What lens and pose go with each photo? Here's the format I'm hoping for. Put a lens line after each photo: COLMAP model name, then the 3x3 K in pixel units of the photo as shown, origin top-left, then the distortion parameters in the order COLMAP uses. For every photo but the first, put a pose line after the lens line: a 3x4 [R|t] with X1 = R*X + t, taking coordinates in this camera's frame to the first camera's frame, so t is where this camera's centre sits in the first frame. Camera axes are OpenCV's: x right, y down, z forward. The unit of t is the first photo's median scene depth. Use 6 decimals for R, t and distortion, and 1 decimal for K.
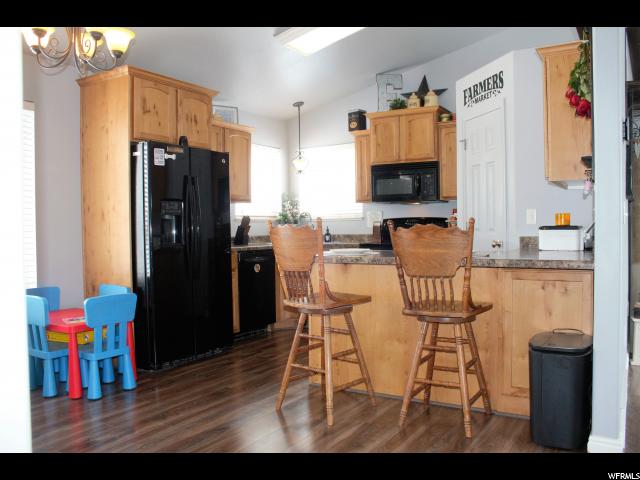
lens RADIAL K [[530.1, 0, 320.0], [0, 530.1, 240.0], [0, 0, 1]] dist [-0.086669, 0.000356]
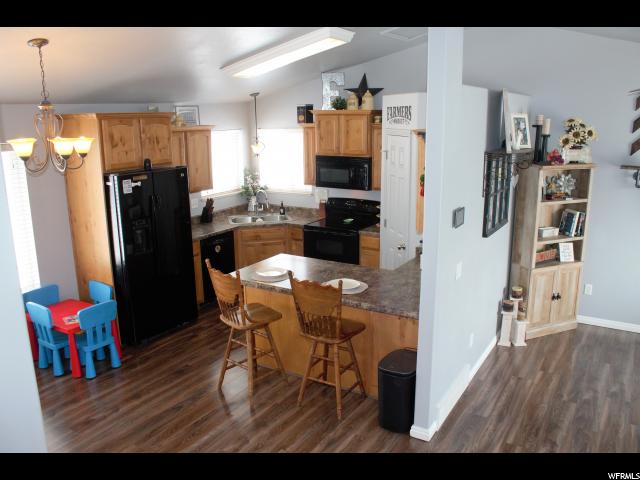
lens RADIAL K [[530.1, 0, 320.0], [0, 530.1, 240.0], [0, 0, 1]] dist [-0.086669, 0.000356]
pose [[0.999986, 0.001748, 0.005032, 0.135498], [-0.002744, 0.978666, 0.205440, -0.267822], [-0.004566, -0.205451, 0.978657, -0.229814]]
